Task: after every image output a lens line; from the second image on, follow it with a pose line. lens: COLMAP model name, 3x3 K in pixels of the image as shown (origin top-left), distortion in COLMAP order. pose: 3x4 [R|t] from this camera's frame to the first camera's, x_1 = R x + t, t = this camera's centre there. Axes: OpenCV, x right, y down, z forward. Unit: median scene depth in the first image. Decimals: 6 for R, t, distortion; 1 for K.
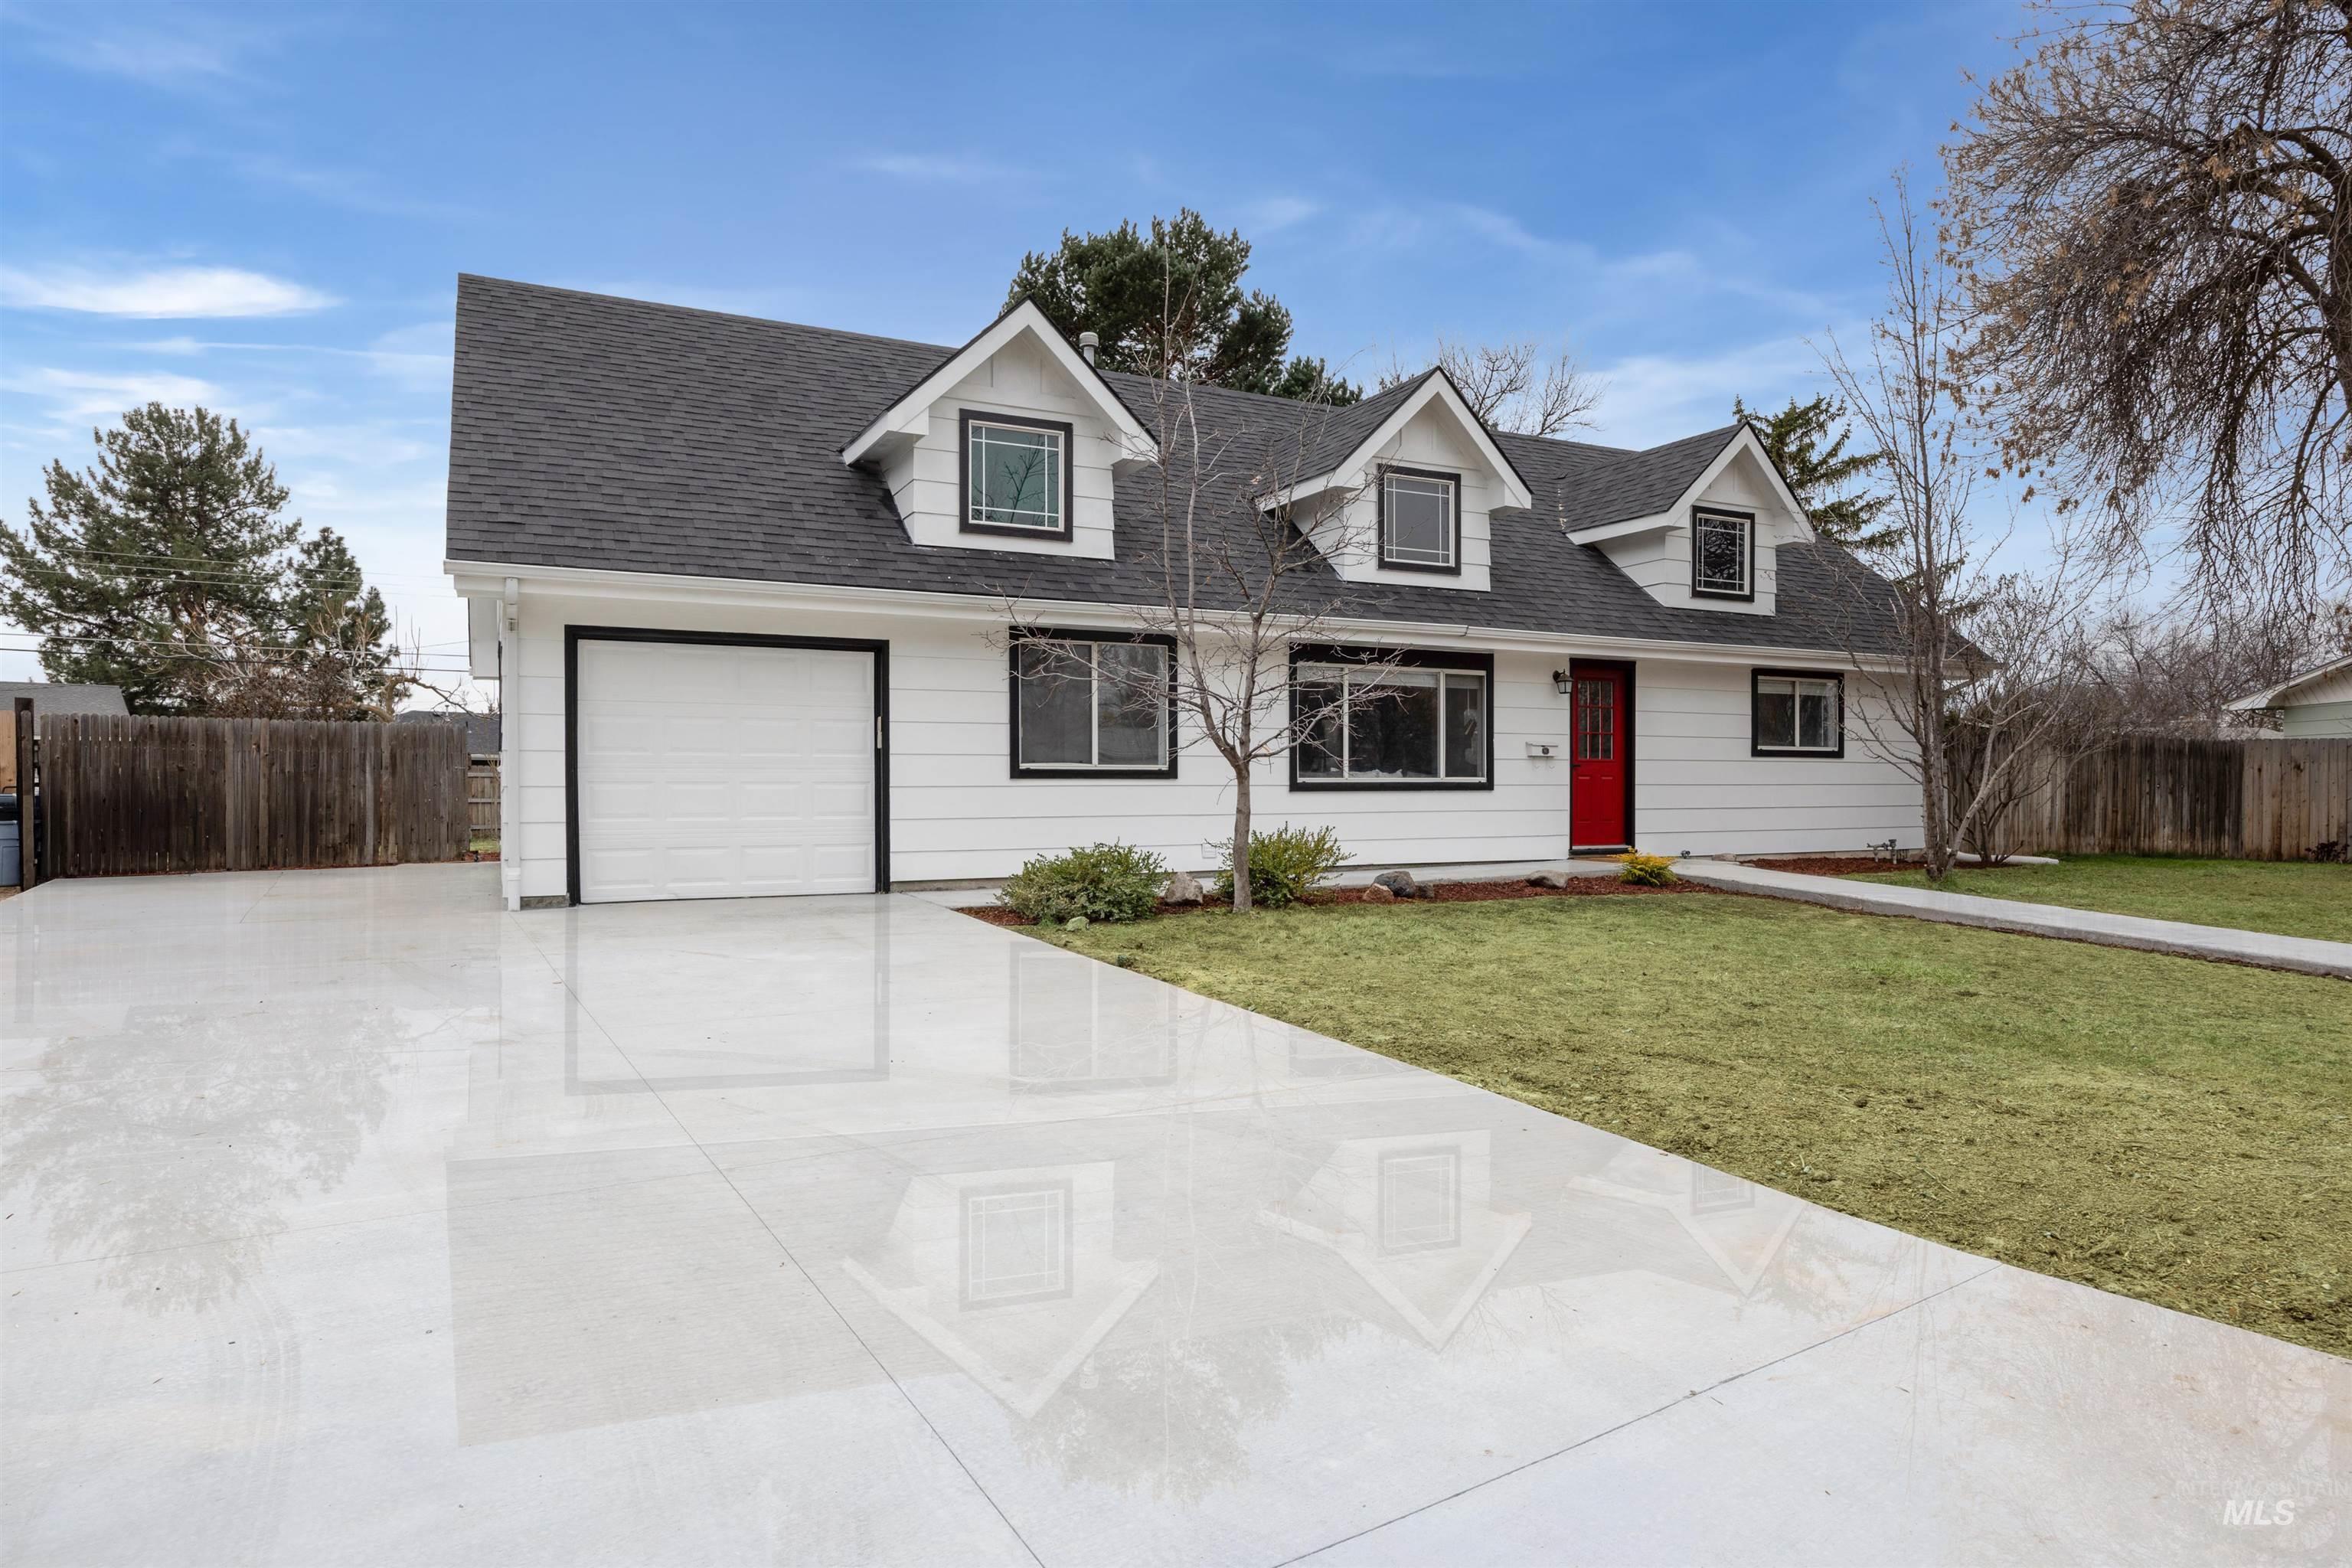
lens RADIAL K [[1405.9, 0, 1177.4], [0, 1405.9, 782.7], [0, 0, 1]] dist [-0.003645, -0.000301]
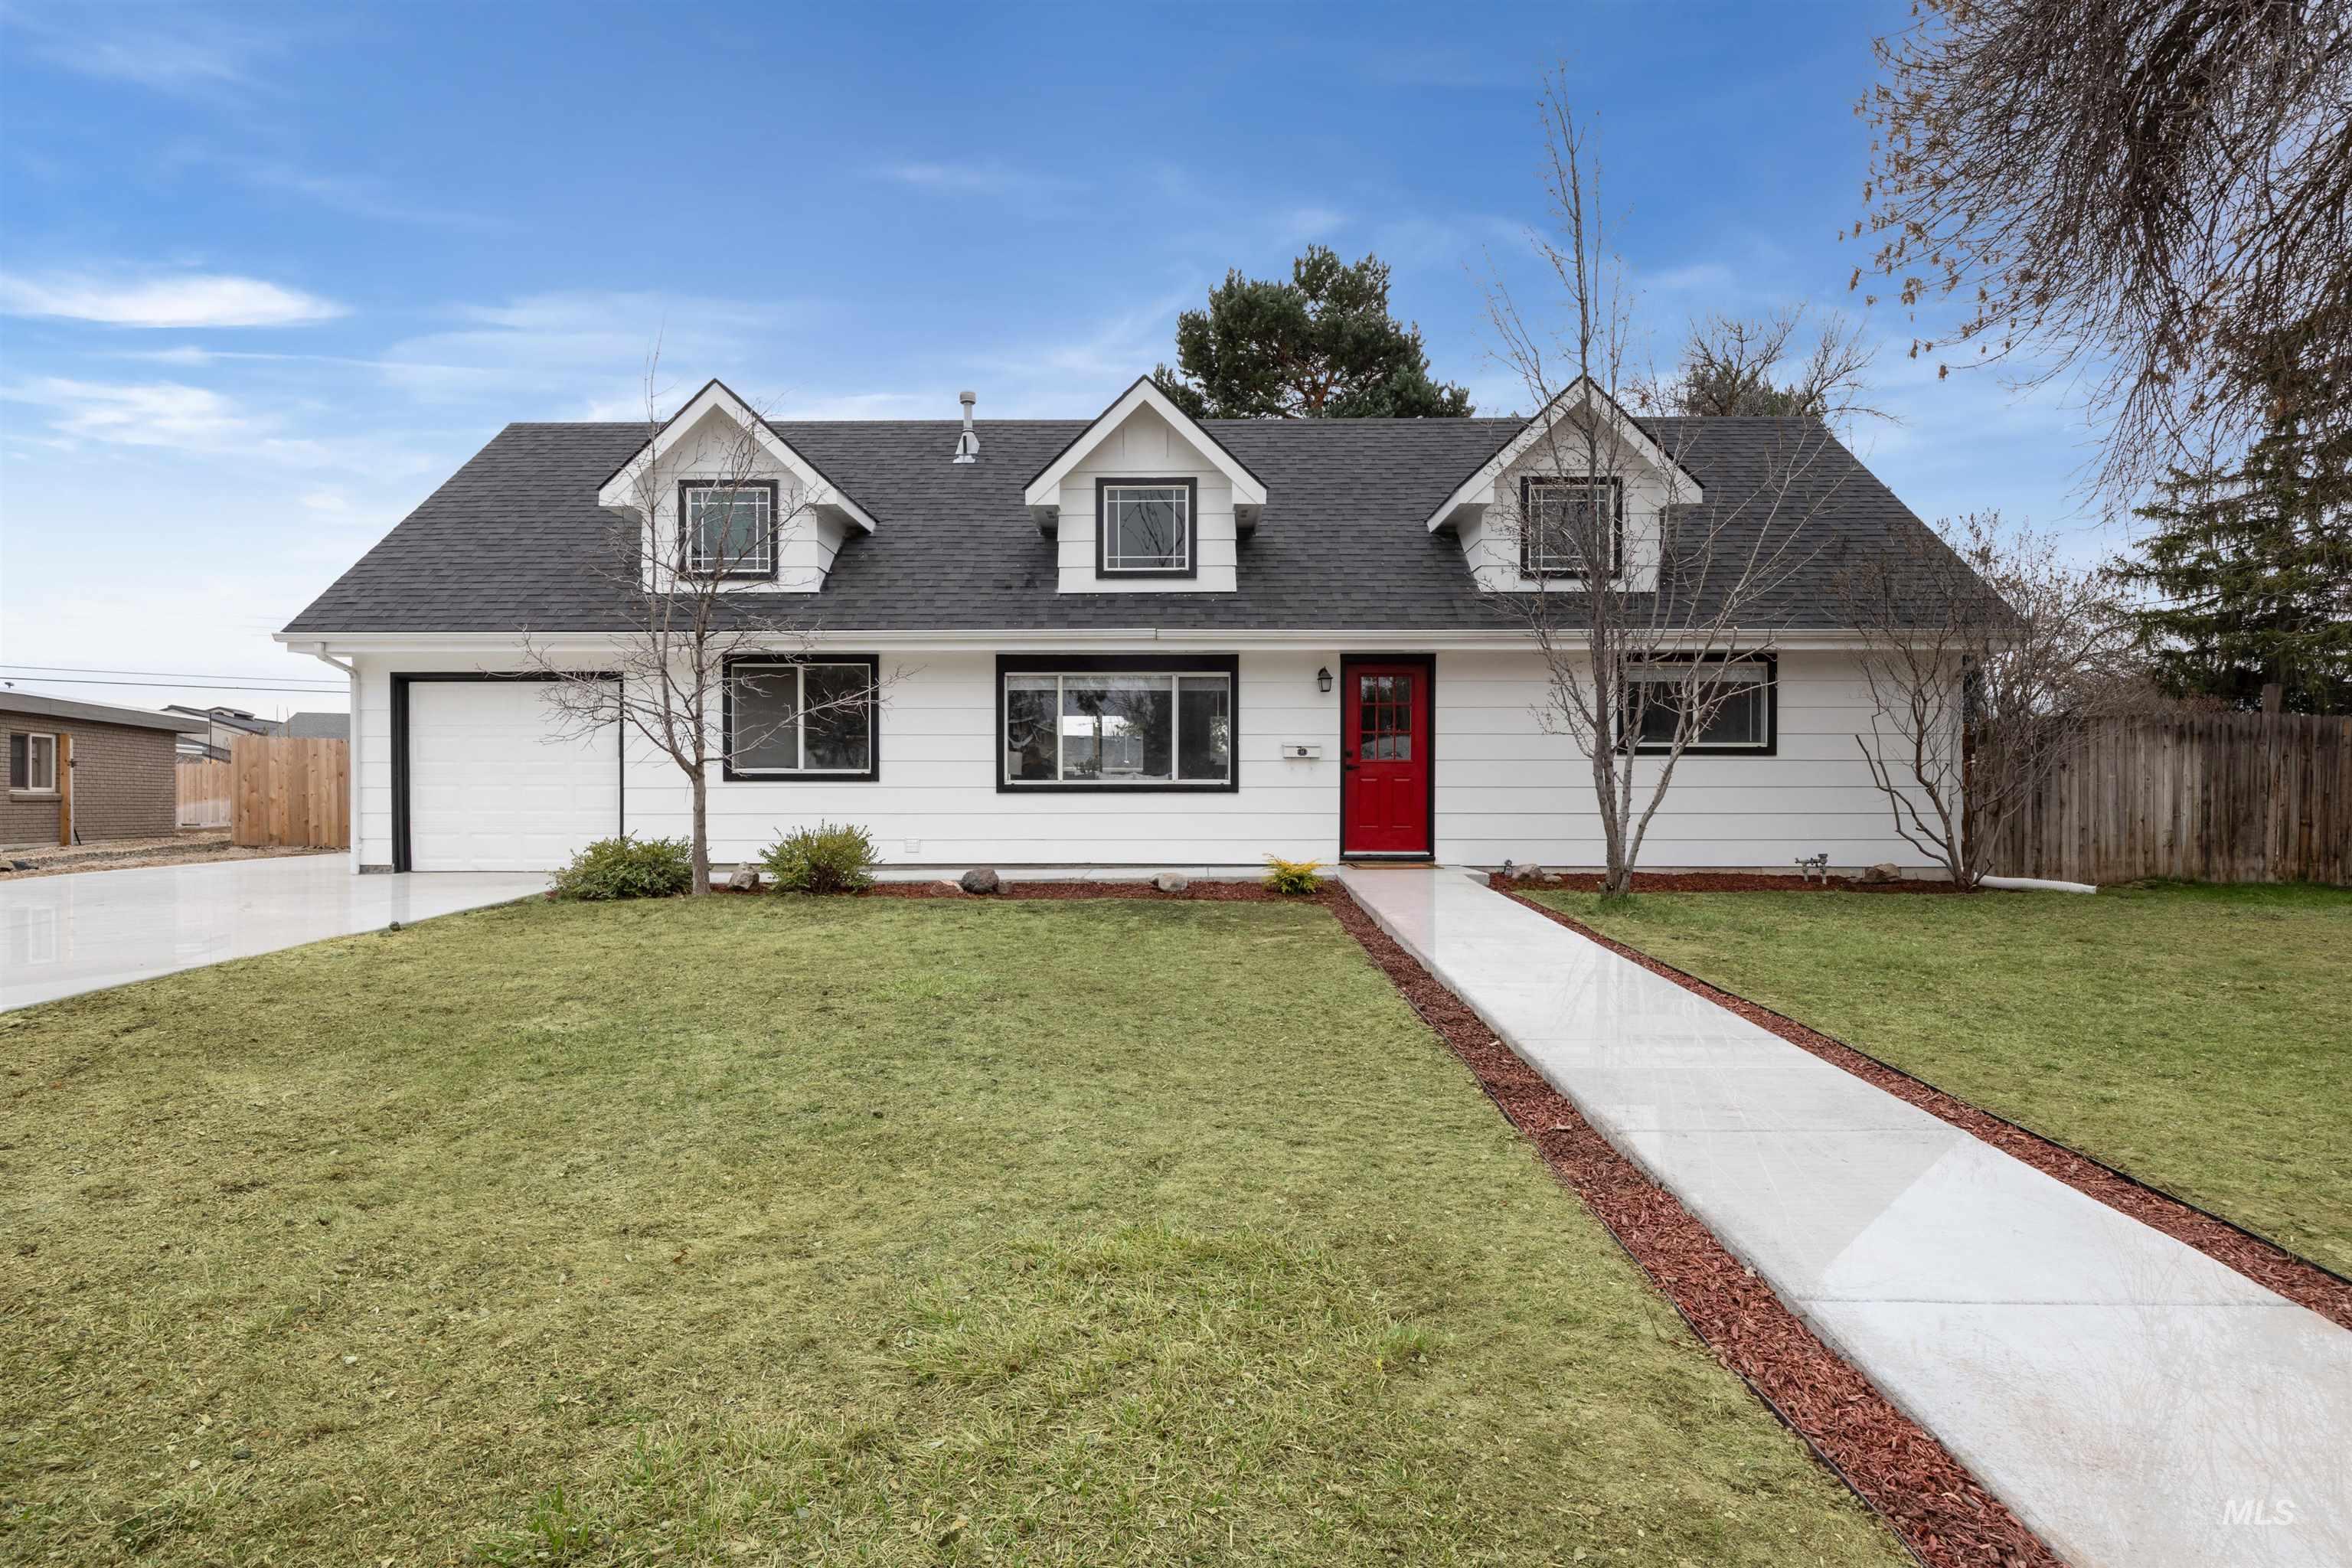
lens RADIAL K [[1095.7, 0, 1175.6], [0, 1095.7, 797.0], [0, 0, 1]] dist [-0.012951, 0.000222]
pose [[0.875356, 0.005454, -0.483448, 0.543097], [0.000274, 0.999931, 0.011777, -0.000405], [0.483479, -0.010441, 0.875294, 0.293336]]
